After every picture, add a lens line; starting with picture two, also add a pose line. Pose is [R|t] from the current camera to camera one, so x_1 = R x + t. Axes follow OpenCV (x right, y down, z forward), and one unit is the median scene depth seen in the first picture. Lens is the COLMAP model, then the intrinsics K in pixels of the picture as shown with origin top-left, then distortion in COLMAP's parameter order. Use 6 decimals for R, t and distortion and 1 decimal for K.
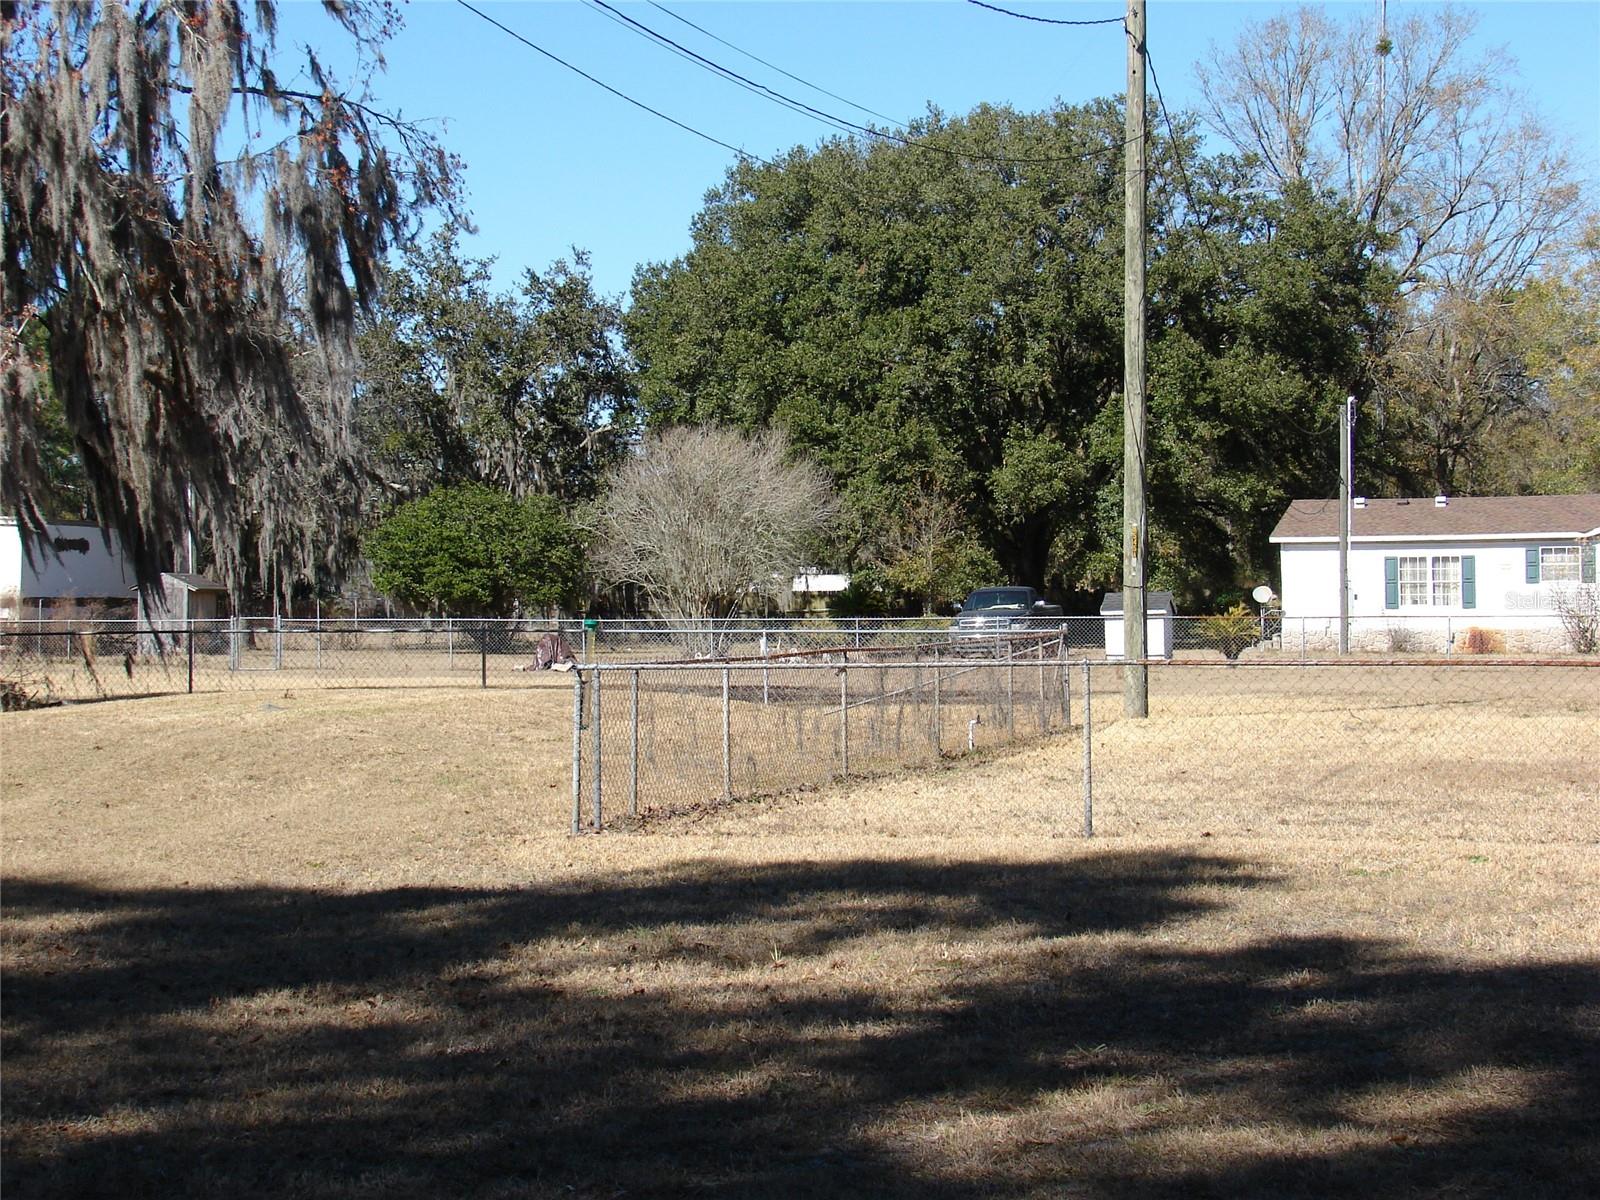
lens RADIAL K [[3315.8, 0, 800.0], [0, 3315.8, 600.0], [0, 0, 1]] dist [0.007482, 0.502346]
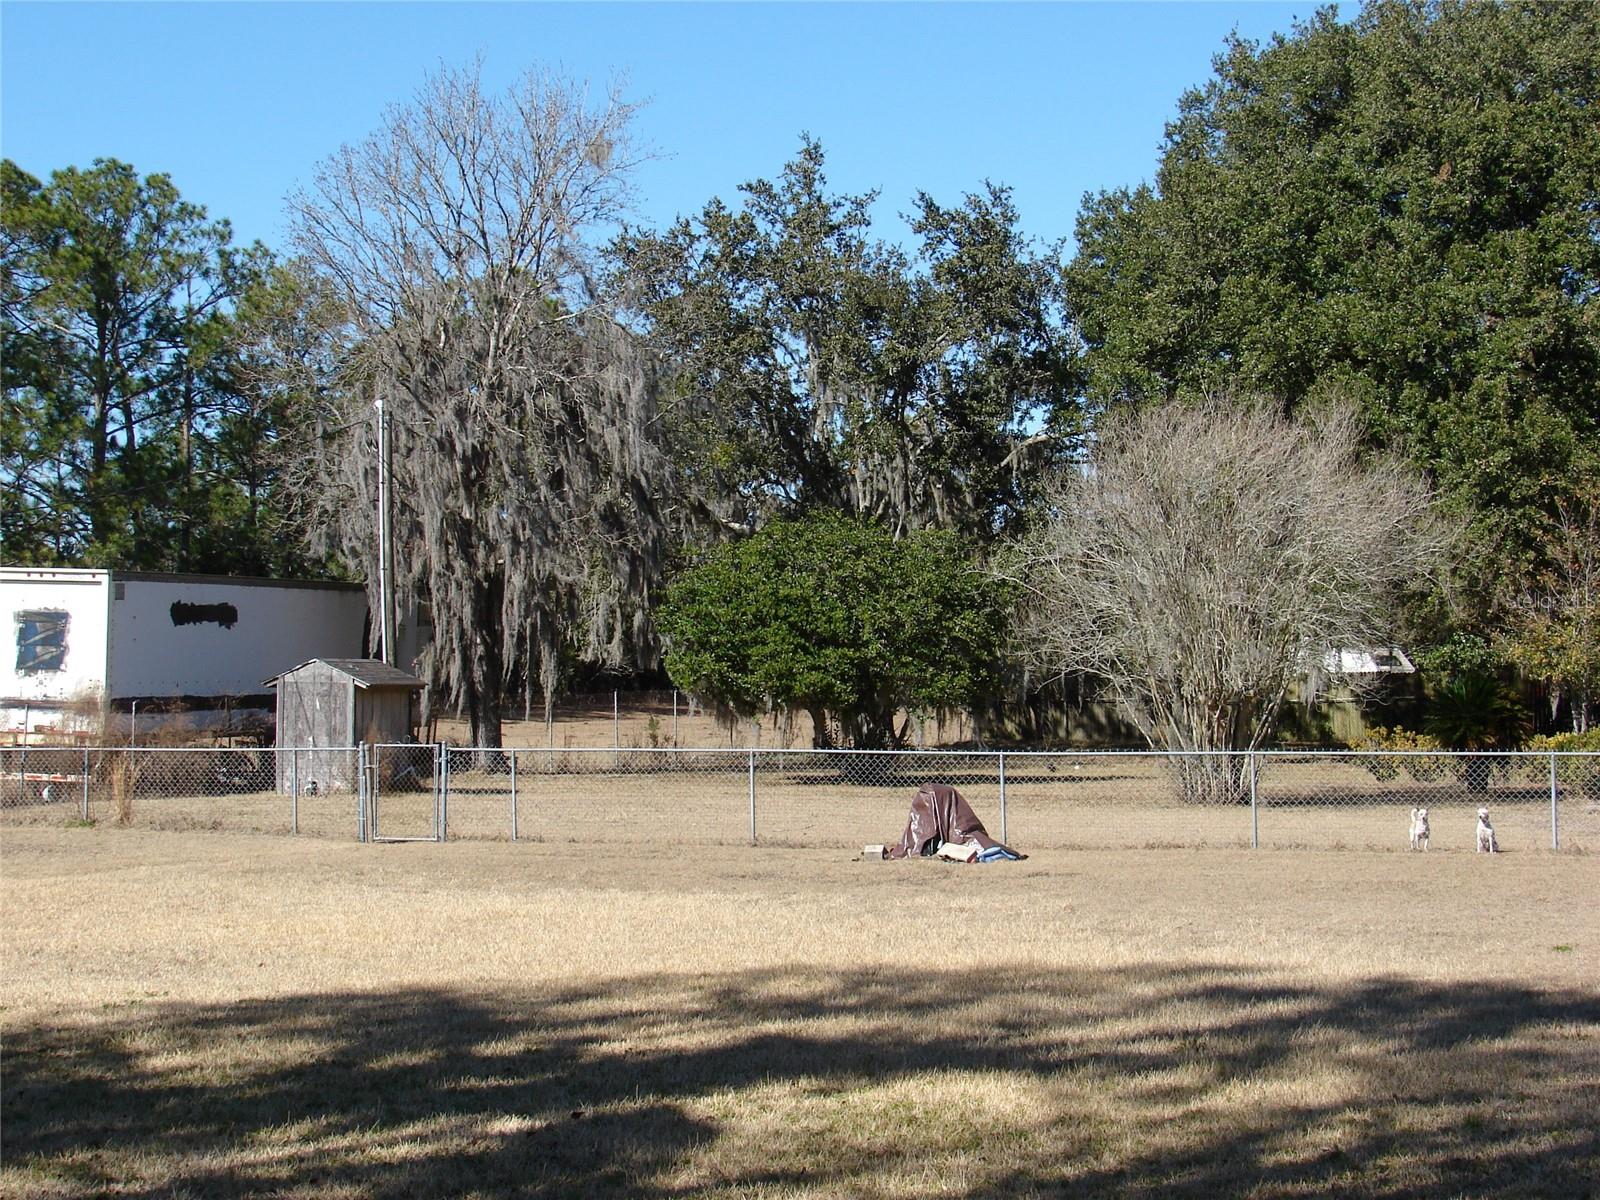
lens RADIAL K [[3315.8, 0, 800.0], [0, 3315.8, 600.0], [0, 0, 1]] dist [0.007482, 0.502346]
pose [[0.991620, -0.006410, -0.129030, -0.022038], [0.003836, 0.999789, -0.020187, -0.005563], [0.129132, 0.019523, 0.991435, 0.359672]]
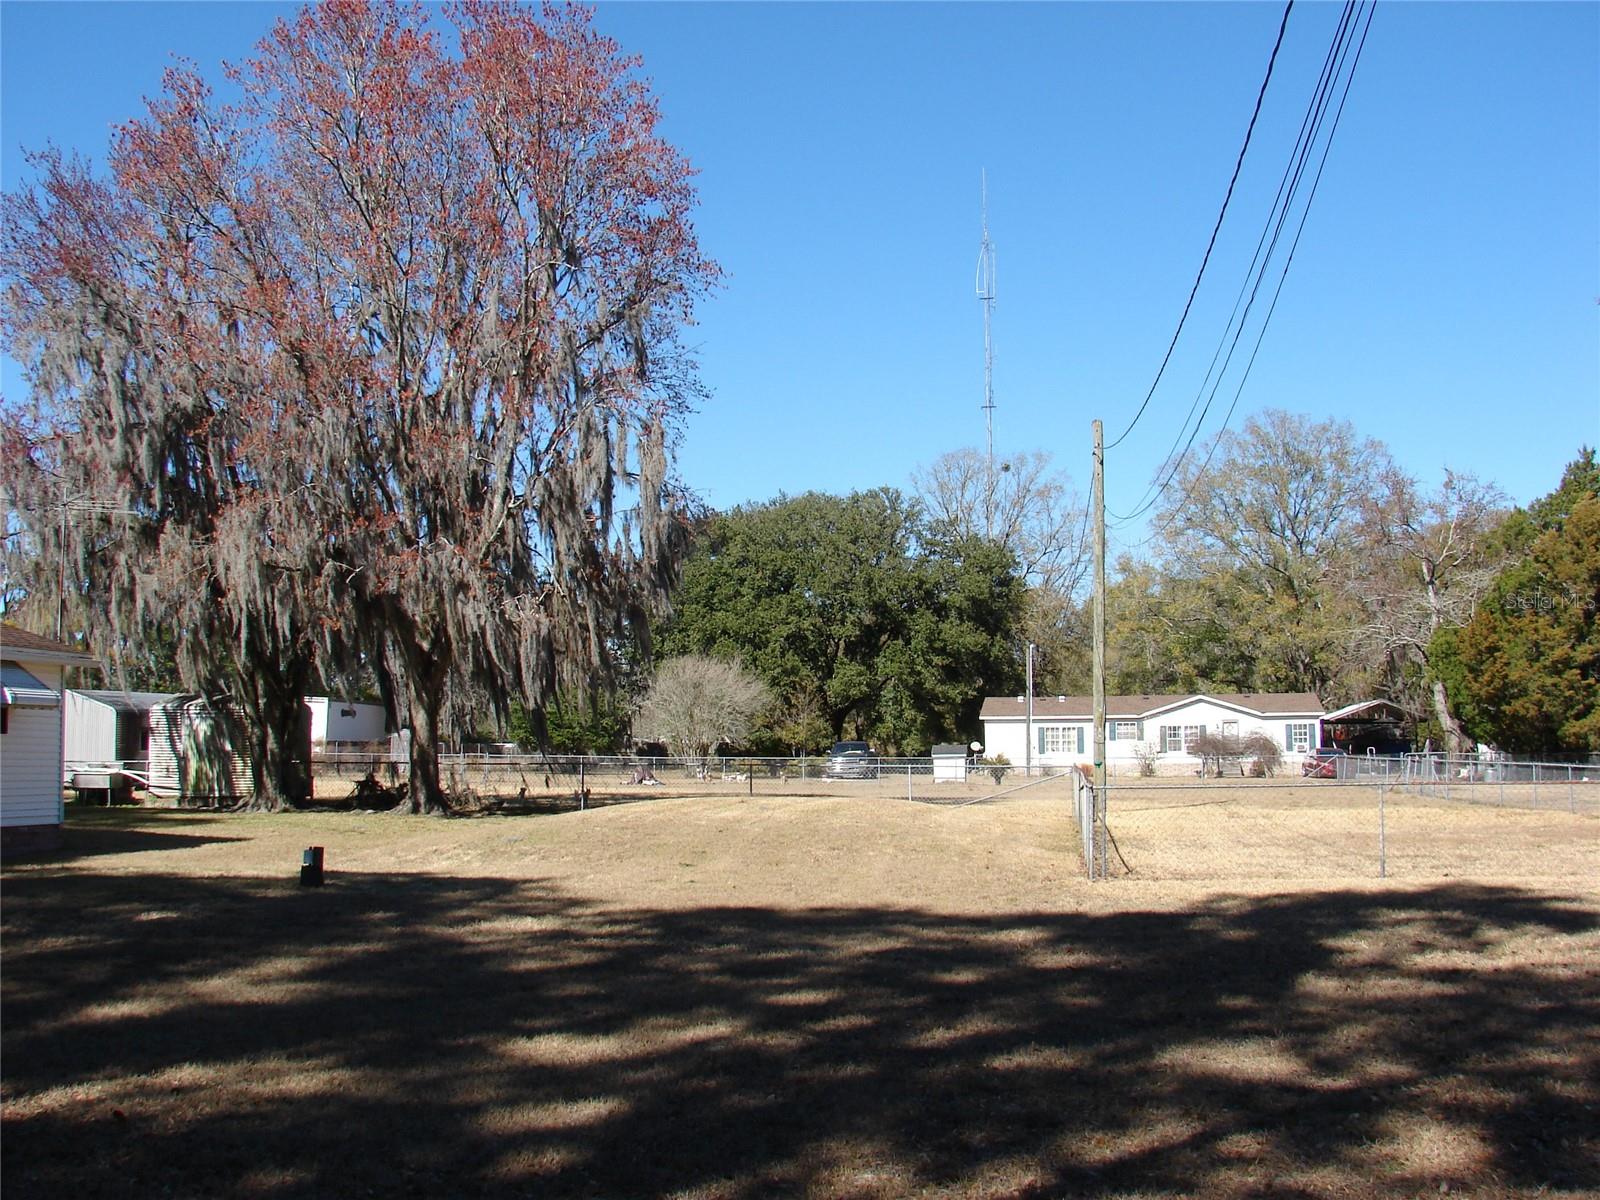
lens RADIAL K [[1719.6, 0, 800.0], [0, 1719.6, 600.0], [0, 0, 1]] dist [-0.221330, 0.280520]
pose [[0.993406, 0.017327, 0.113331, -0.070945], [-0.007581, 0.996277, -0.085875, -0.000086], [-0.114397, 0.084450, 0.989839, 0.017389]]
